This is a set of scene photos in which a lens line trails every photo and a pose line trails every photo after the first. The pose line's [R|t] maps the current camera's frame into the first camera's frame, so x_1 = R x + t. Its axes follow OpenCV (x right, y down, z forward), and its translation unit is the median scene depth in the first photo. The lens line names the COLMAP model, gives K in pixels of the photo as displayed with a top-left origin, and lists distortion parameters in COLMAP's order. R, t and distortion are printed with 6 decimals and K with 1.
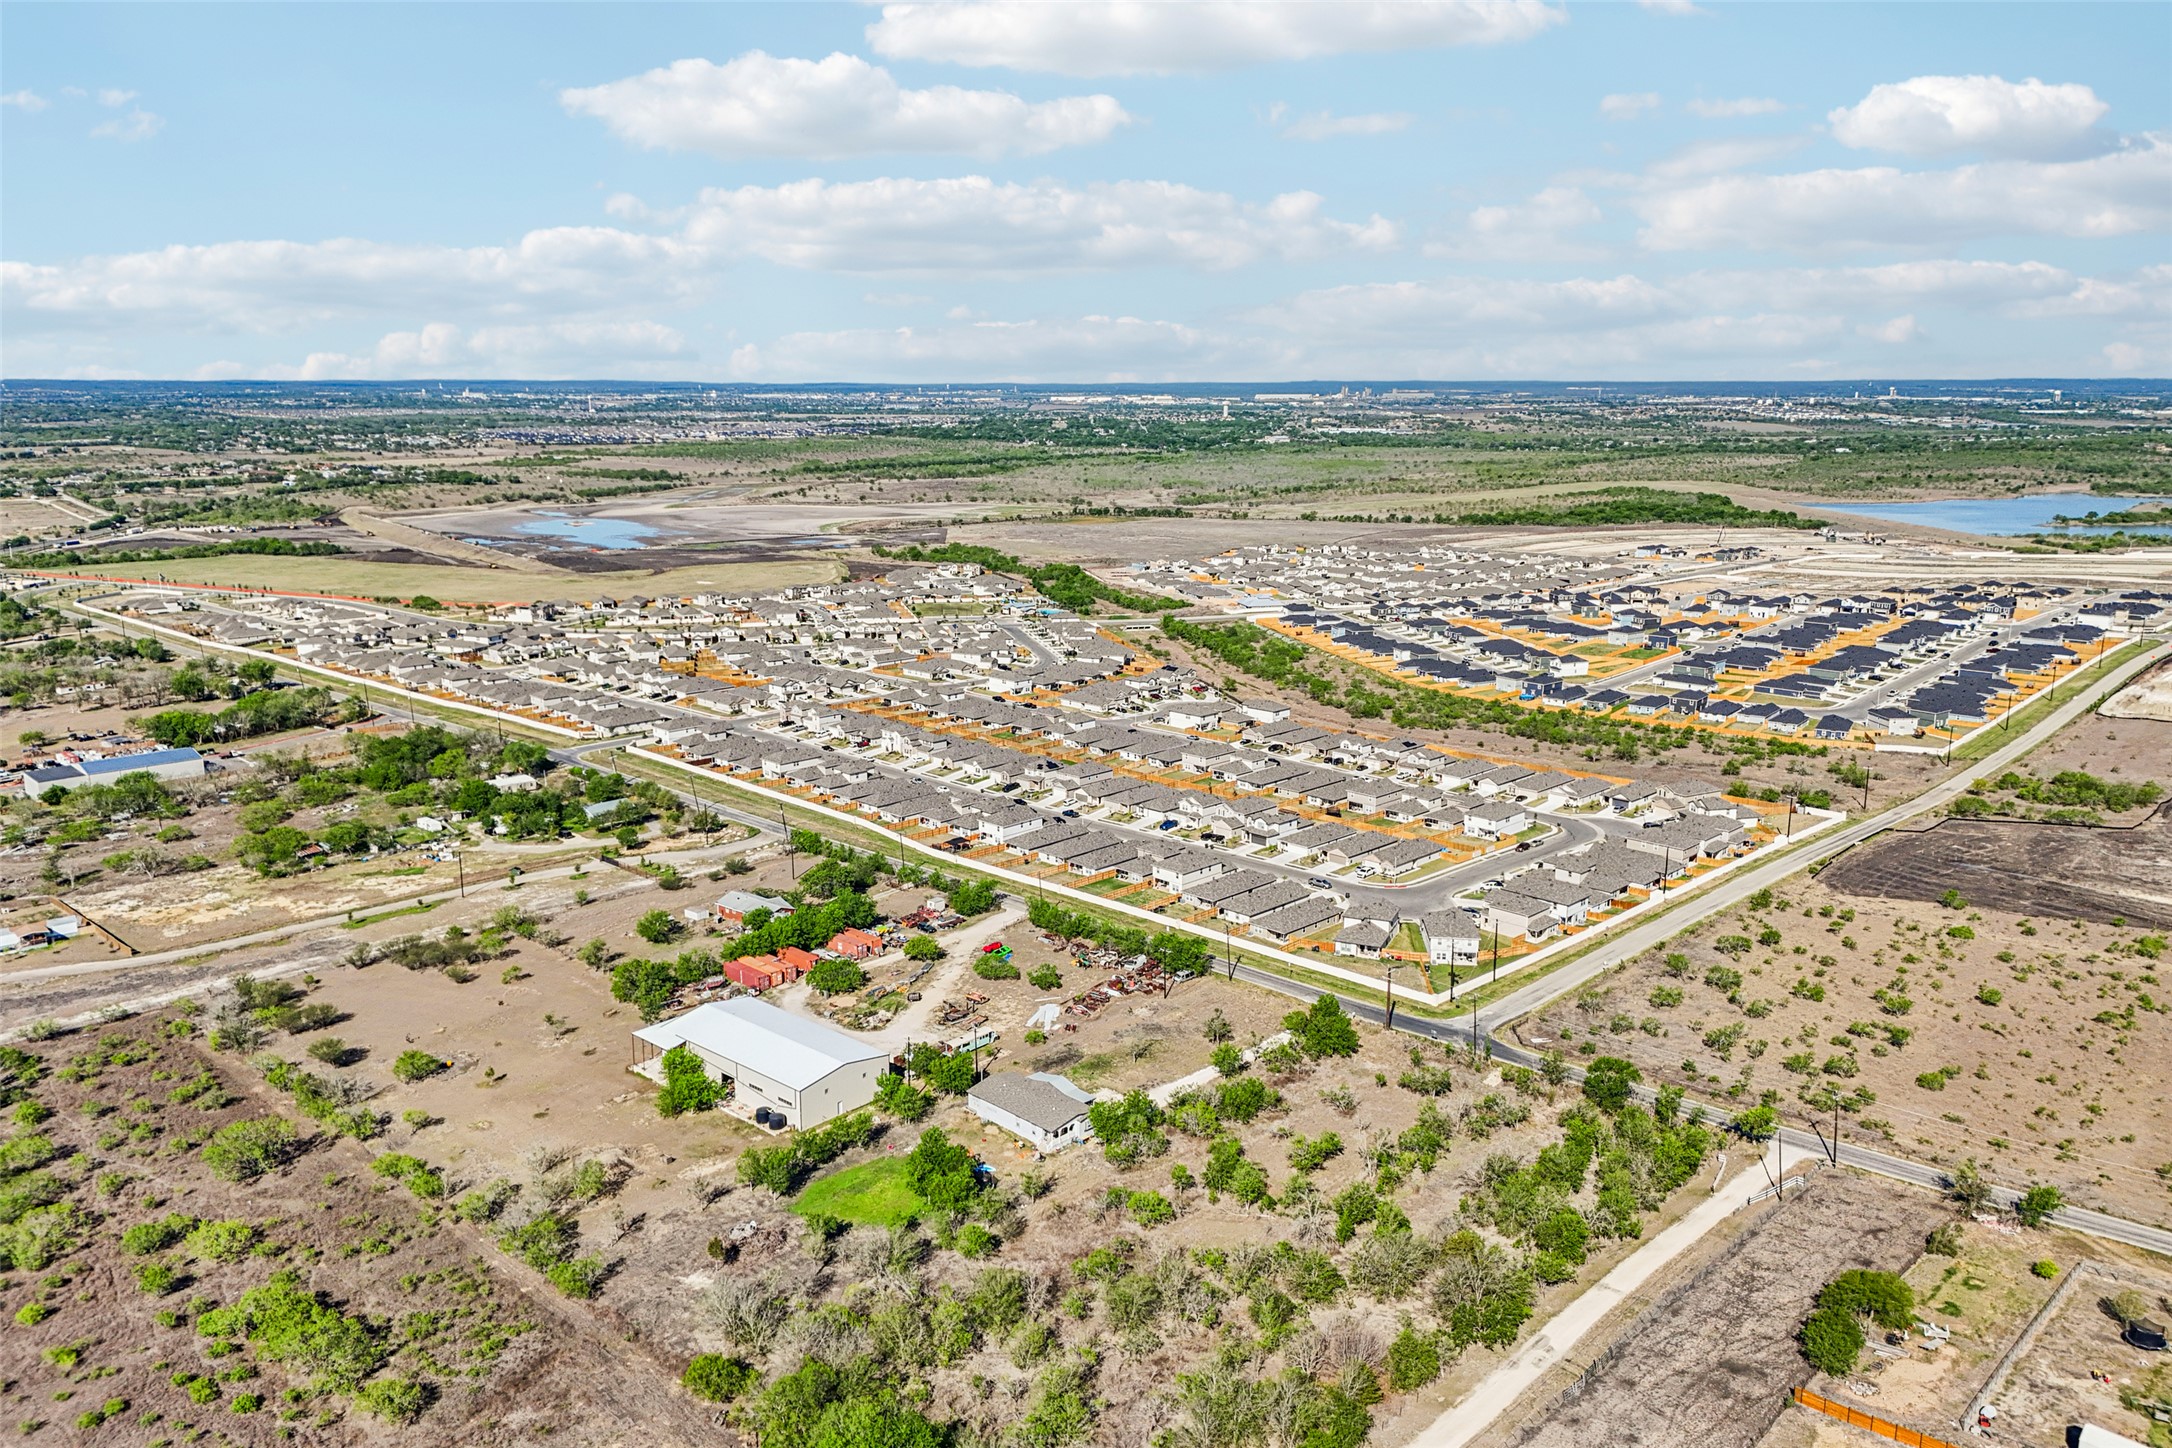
lens RADIAL K [[1585.8, 0, 1076.2], [0, 1585.8, 708.2], [0, 0, 1]] dist [0.112216, -0.136774]
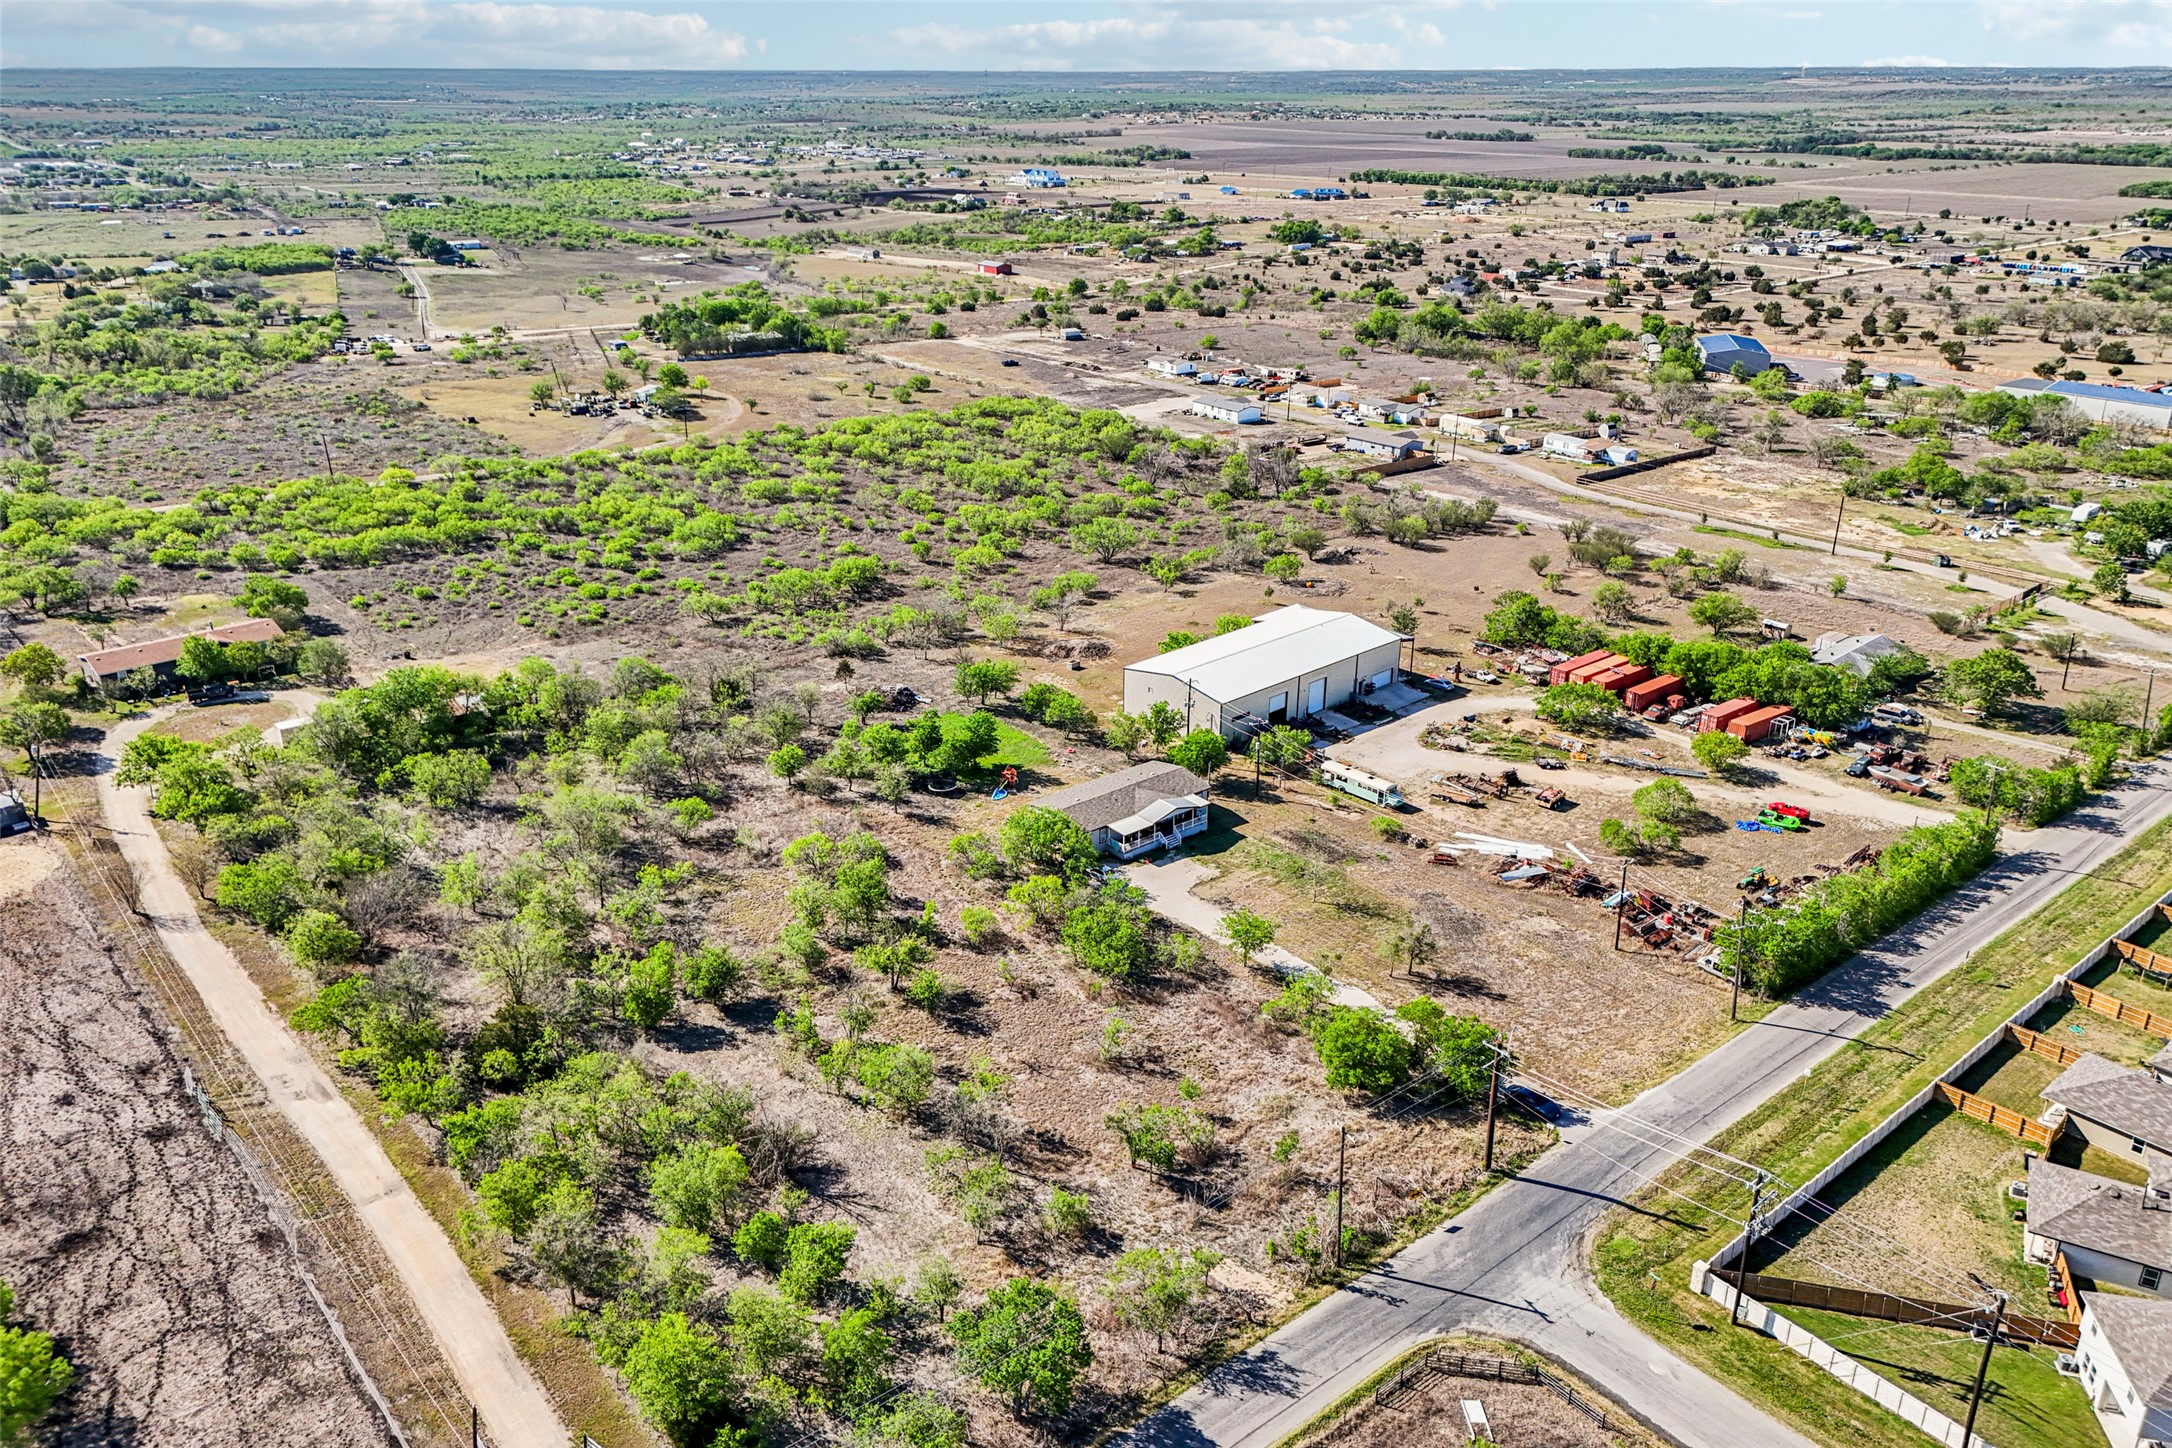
lens RADIAL K [[1588.4, 0, 1081.3], [0, 1588.4, 729.3], [0, 0, 1]] dist [0.094711, -0.107943]
pose [[-0.084080, 0.382437, -0.920148, 0.460786], [-0.200343, 0.898074, 0.391569, -0.048153], [0.976111, 0.217269, 0.001109, 0.703142]]
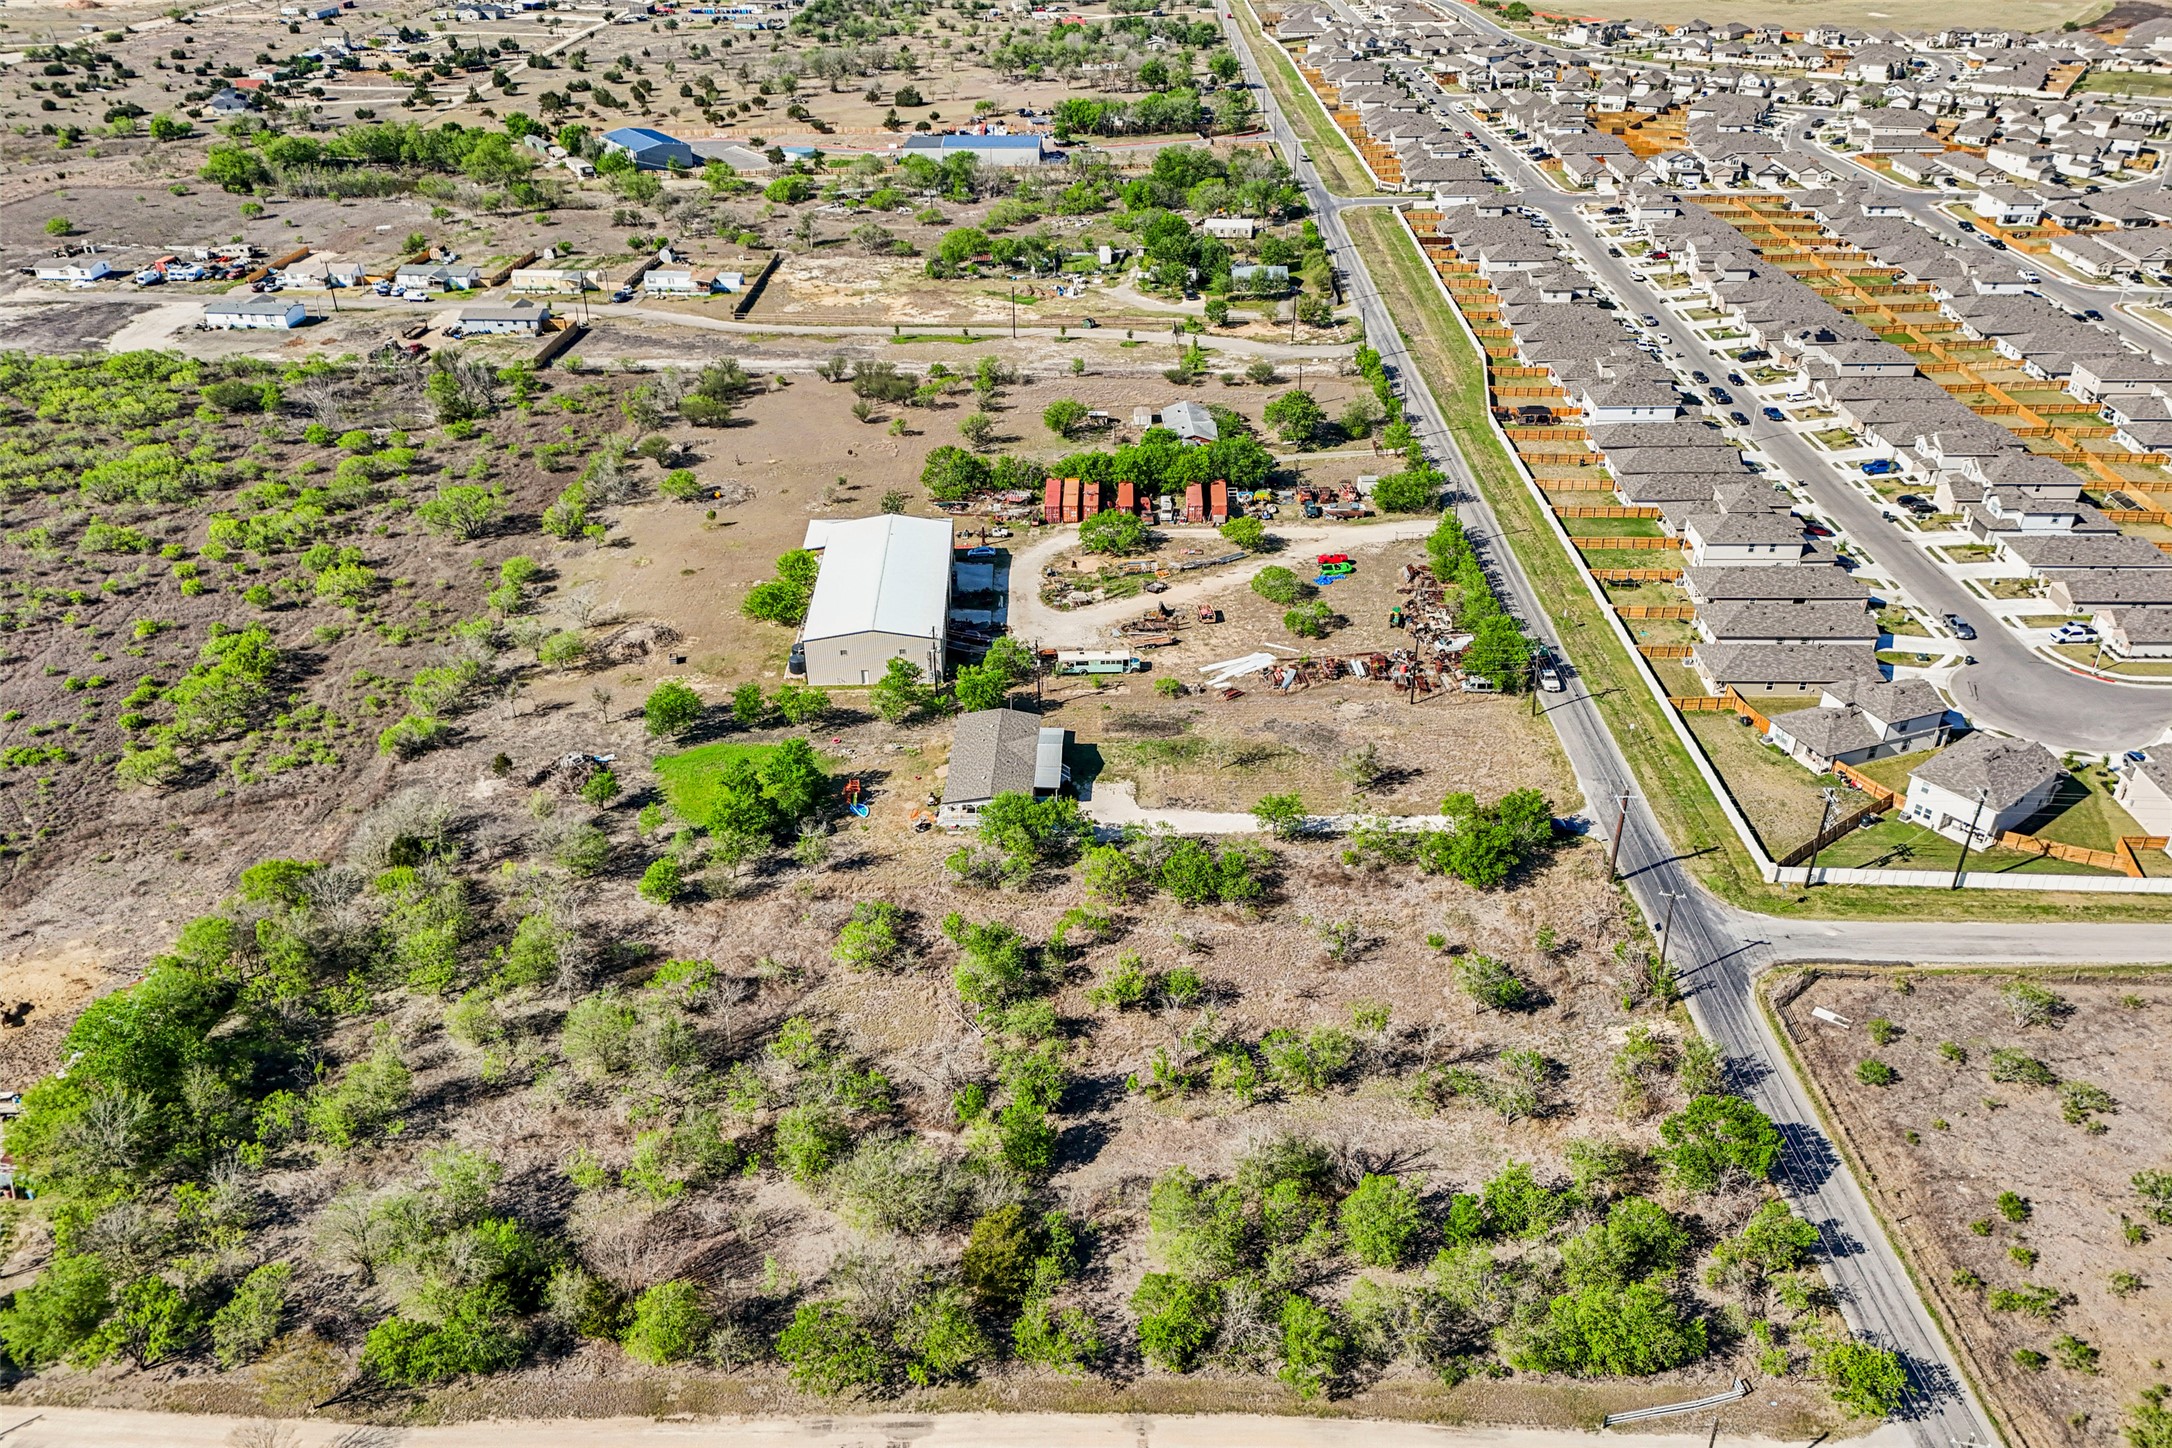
lens RADIAL K [[1585.8, 0, 1076.2], [0, 1585.8, 708.2], [0, 0, 1]] dist [0.112216, -0.136774]
pose [[0.693058, 0.364498, -0.621942, 0.331557], [-0.138945, 0.914117, 0.380899, -0.049437], [0.707365, -0.177569, 0.684181, 0.372200]]
